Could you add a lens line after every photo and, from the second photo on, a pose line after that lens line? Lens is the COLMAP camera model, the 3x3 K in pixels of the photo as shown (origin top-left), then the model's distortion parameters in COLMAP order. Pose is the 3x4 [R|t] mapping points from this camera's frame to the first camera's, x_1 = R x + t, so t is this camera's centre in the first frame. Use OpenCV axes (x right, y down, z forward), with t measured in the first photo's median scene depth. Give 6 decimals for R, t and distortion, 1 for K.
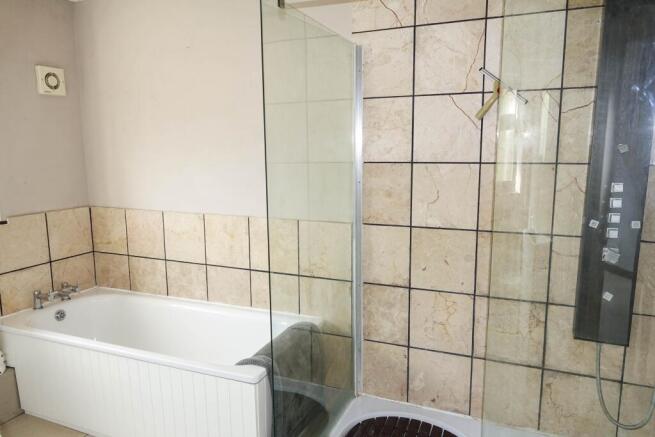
lens RADIAL K [[453.7, 0, 327.5], [0, 453.7, 218.5], [0, 0, 1]] dist [-0.004279, -0.003788]
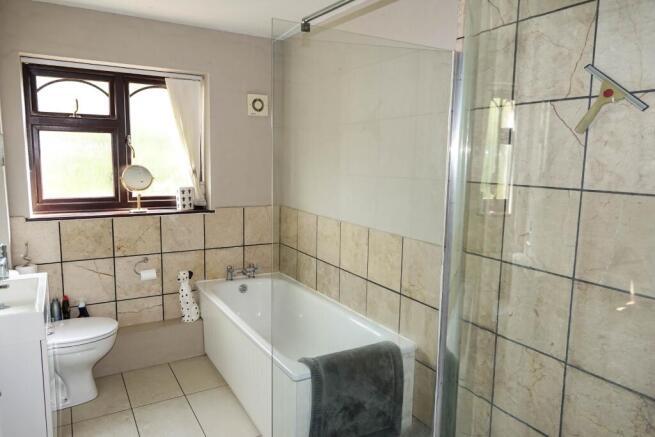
lens RADIAL K [[453.7, 0, 327.5], [0, 453.7, 218.5], [0, 0, 1]] dist [-0.004279, -0.003788]
pose [[0.794381, 0.102237, -0.598754, 0.350207], [-0.116605, 0.993067, 0.014864, -0.028869], [0.596123, 0.058010, 0.800795, 0.114266]]
